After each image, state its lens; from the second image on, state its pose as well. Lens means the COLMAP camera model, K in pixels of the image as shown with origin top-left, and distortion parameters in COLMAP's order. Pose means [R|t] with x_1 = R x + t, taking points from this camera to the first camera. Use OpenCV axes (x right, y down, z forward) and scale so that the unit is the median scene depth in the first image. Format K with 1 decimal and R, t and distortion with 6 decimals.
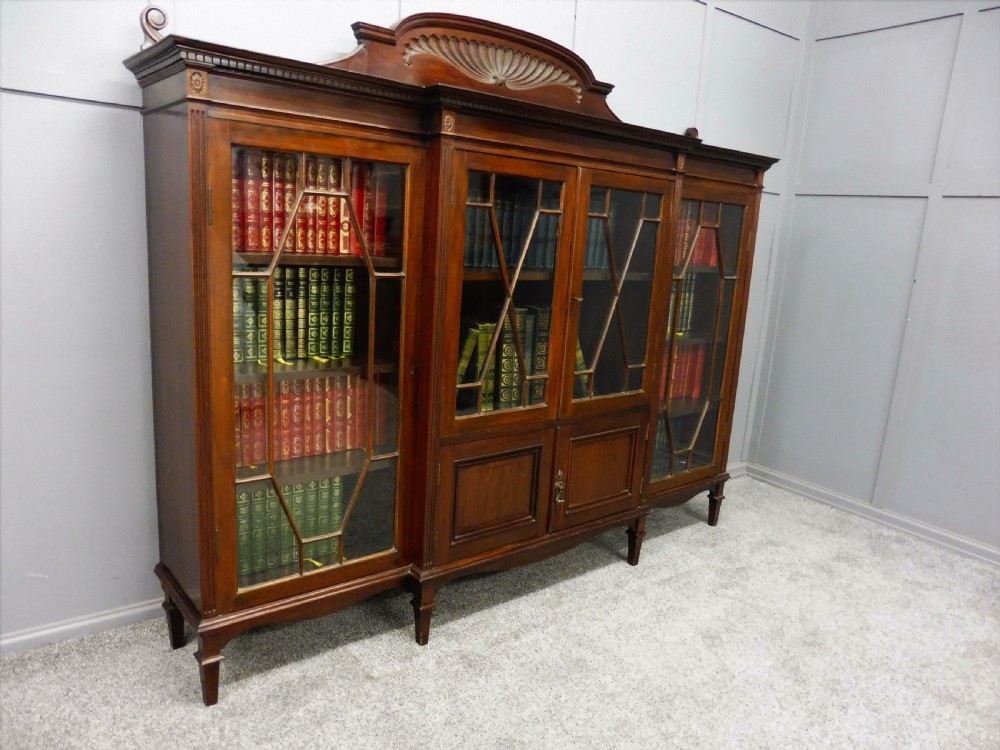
lens RADIAL K [[720.9, 0, 501.7], [0, 720.9, 379.2], [0, 0, 1]] dist [-0.057735, 0.020922]
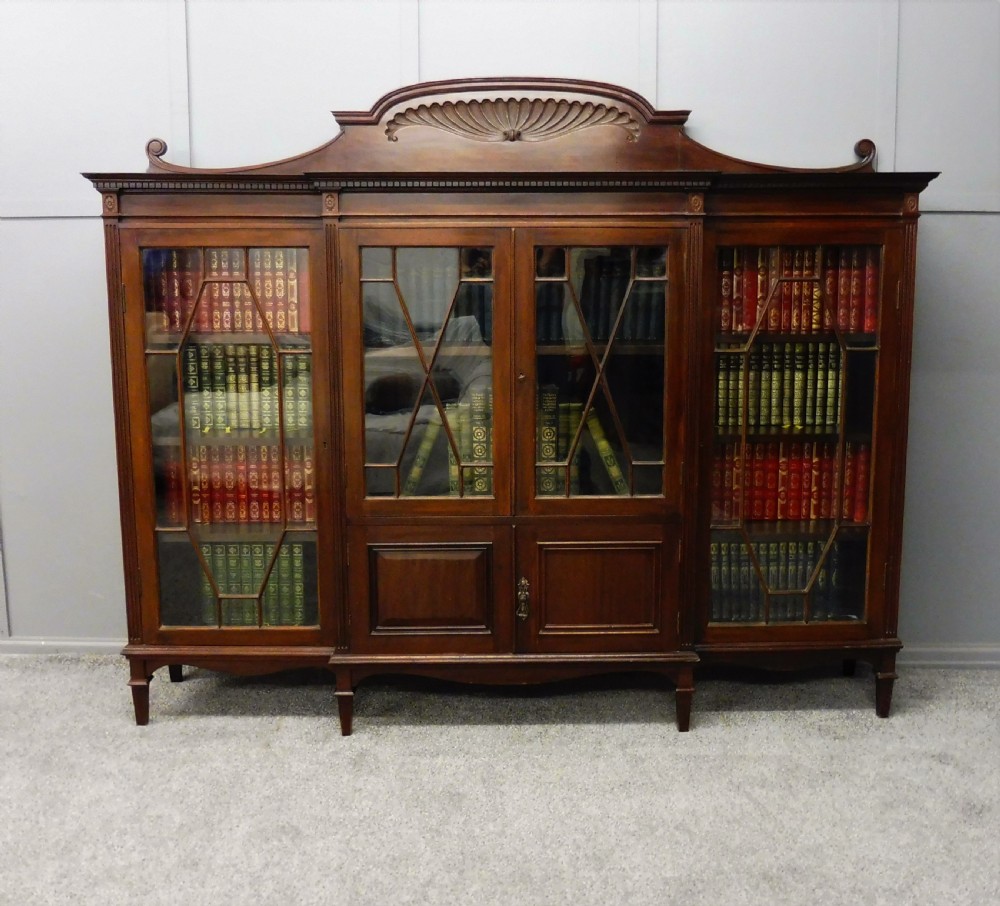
lens RADIAL K [[976.4, 0, 522.1], [0, 976.4, 399.0], [0, 0, 1]] dist [-0.045366, 0.000000]
pose [[0.785128, 0.019340, -0.619032, 0.818360], [-0.077915, 0.994656, -0.067745, -0.005059], [0.614413, 0.101420, 0.782439, 0.083310]]
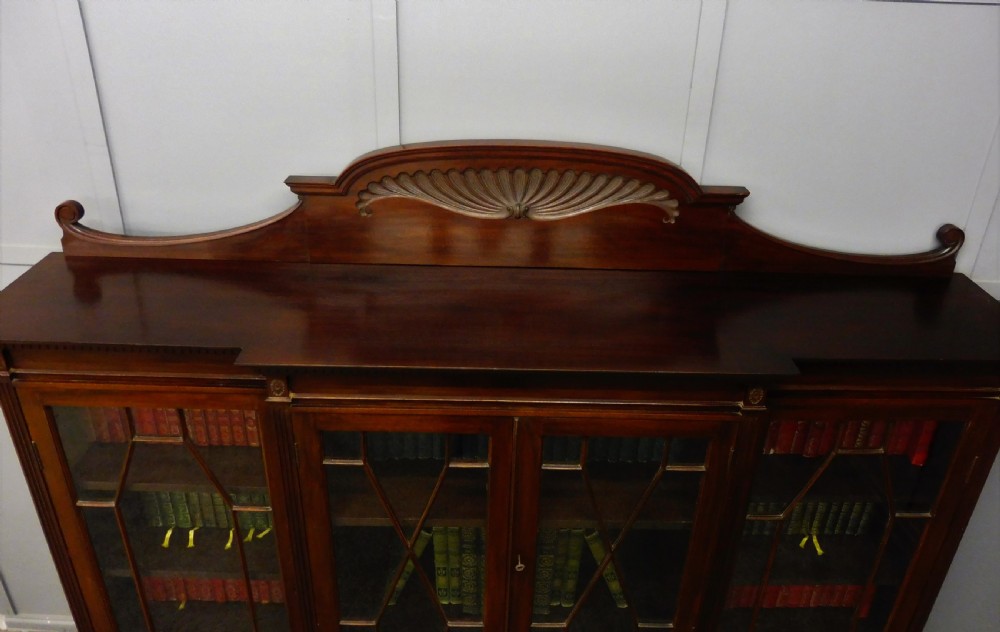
lens RADIAL K [[717.0, 0, 507.3], [0, 717.0, 263.2], [0, 0, 1]] dist [-0.051773, 0.011658]
pose [[0.784789, 0.228048, -0.576281, 0.435013], [-0.113190, 0.966942, 0.228497, -0.560783], [0.609339, -0.114093, 0.784659, 0.451571]]
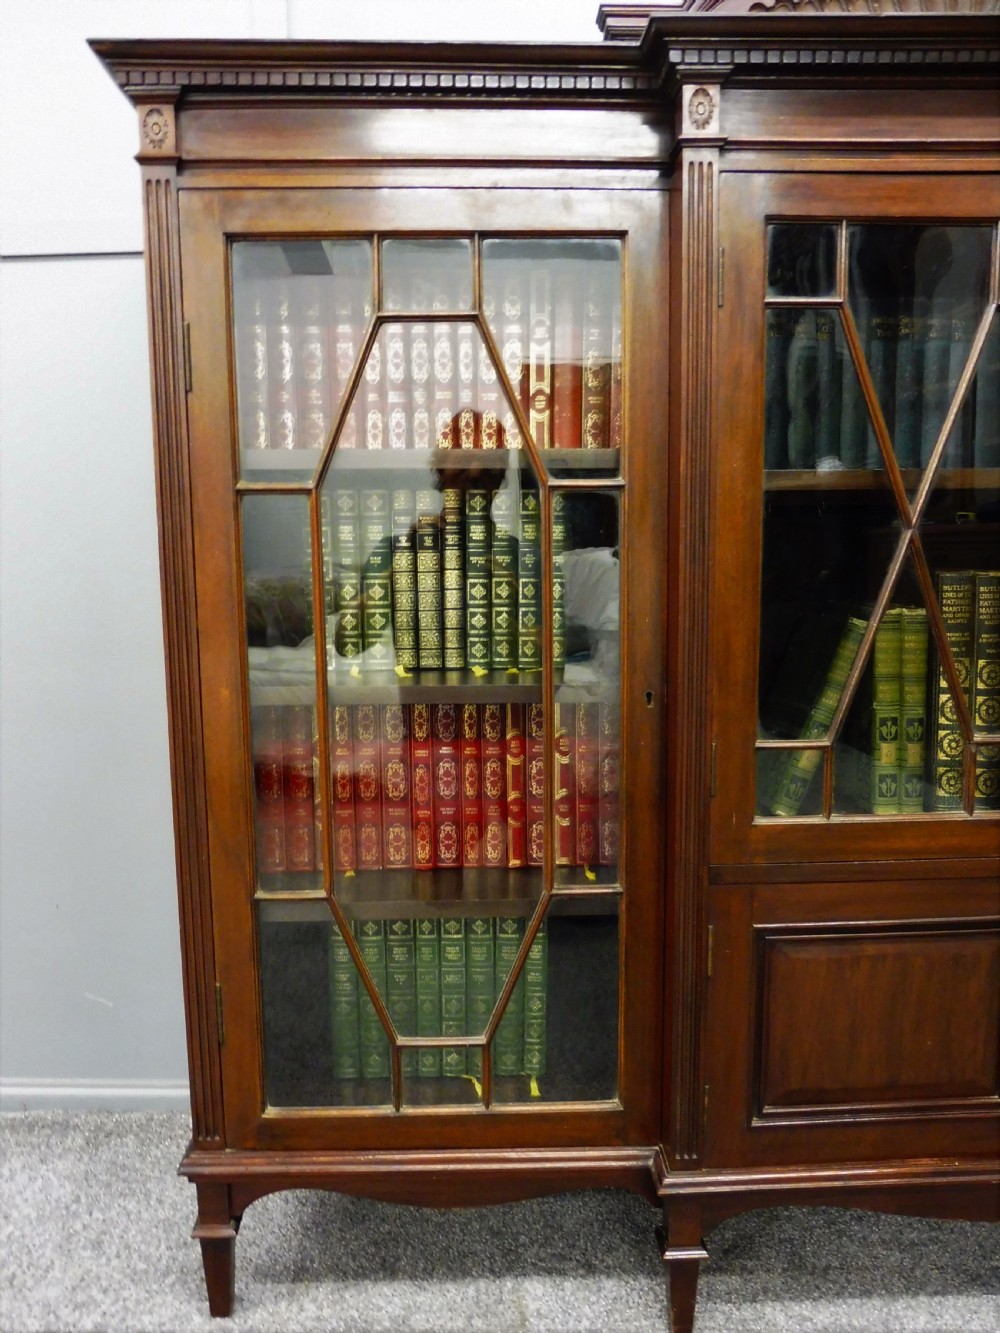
lens RADIAL K [[1027.2, 0, 489.0], [0, 1027.2, 668.4], [0, 0, 1]] dist [-0.053026, 0.016997]
pose [[0.788171, 0.009453, -0.615383, 0.159966], [-0.066151, 0.995391, -0.069435, 0.016173], [0.611891, 0.095435, 0.785164, 0.390489]]
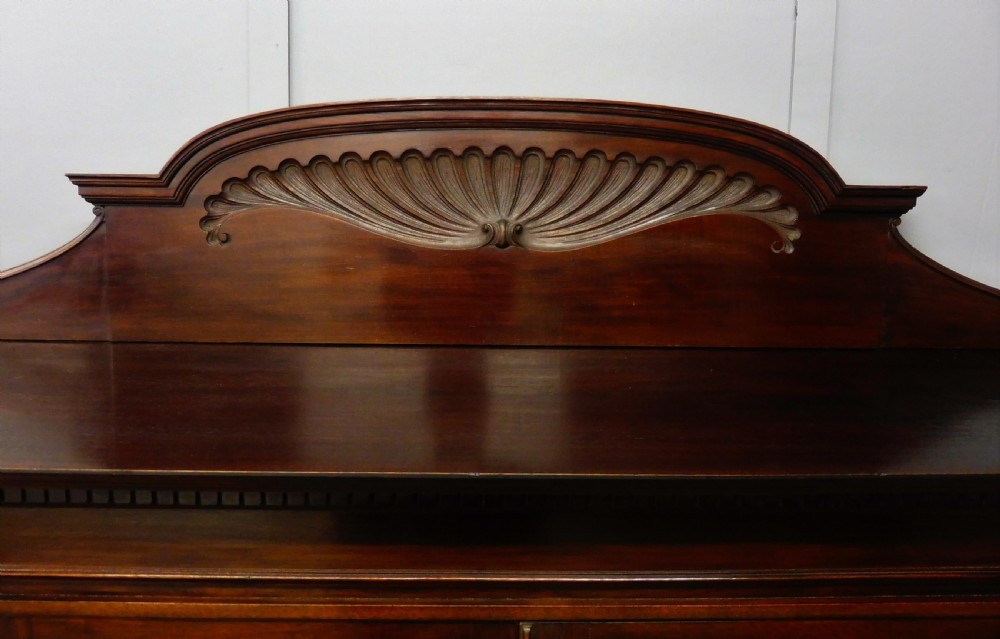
lens RADIAL K [[785.9, 0, 461.0], [0, 785.9, 294.5], [0, 0, 1]] dist [-0.054628, 0.005240]
pose [[0.786823, 0.035327, -0.616167, 0.252590], [-0.094947, 0.993404, -0.064289, -0.377826], [0.609832, 0.109087, 0.784987, 0.697966]]
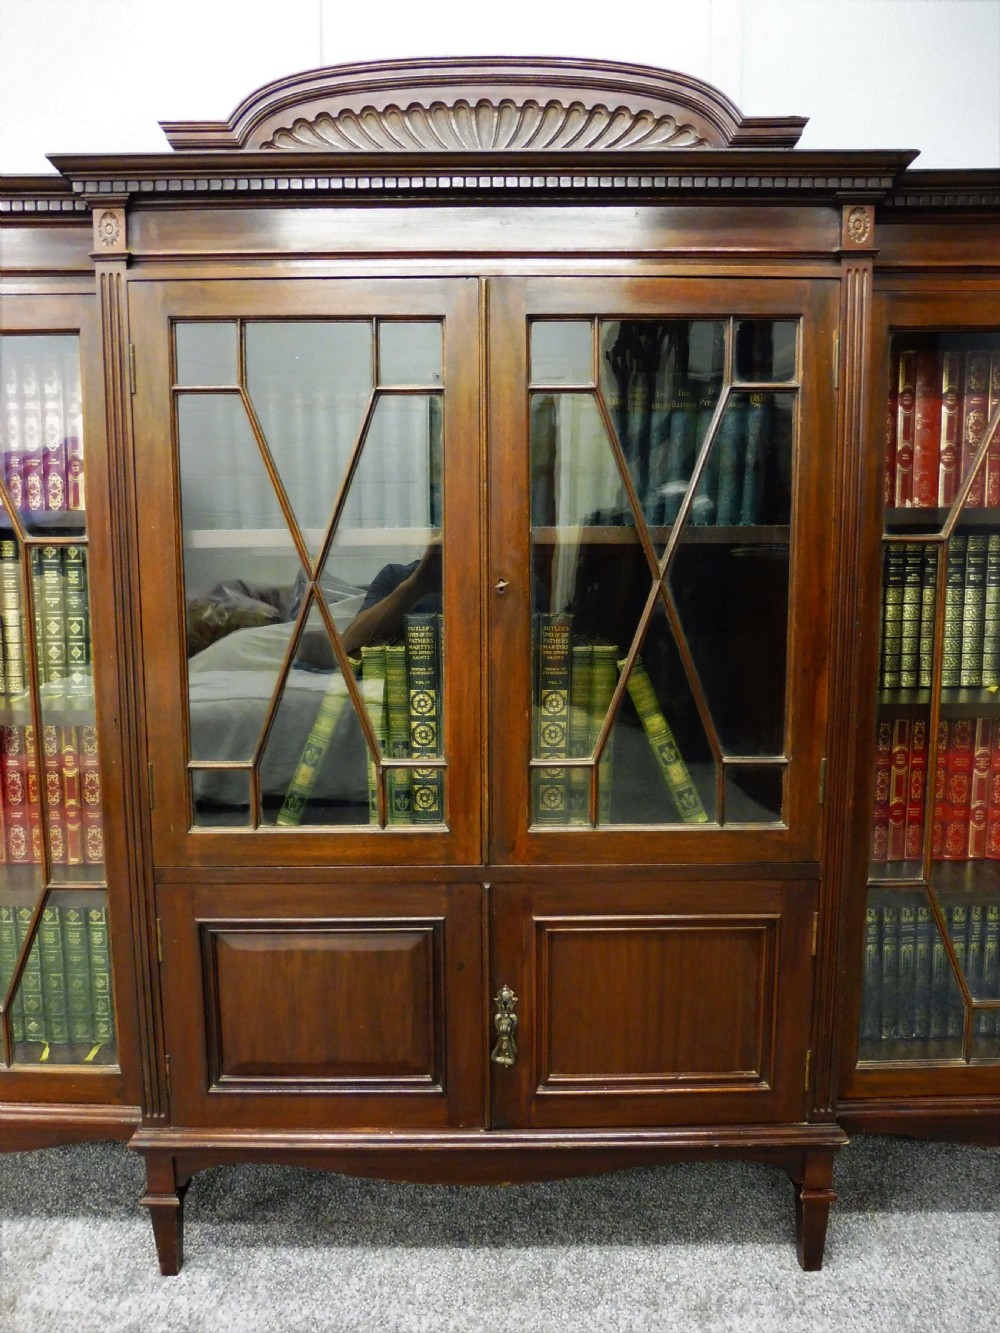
lens RADIAL K [[960.9, 0, 493.0], [0, 960.9, 668.7], [0, 0, 1]] dist [-0.057735, 0.020922]
pose [[0.776062, 0.013553, -0.630511, 0.449930], [-0.077969, 0.994161, -0.074598, -0.019426], [0.625819, 0.107053, 0.772587, 0.556348]]
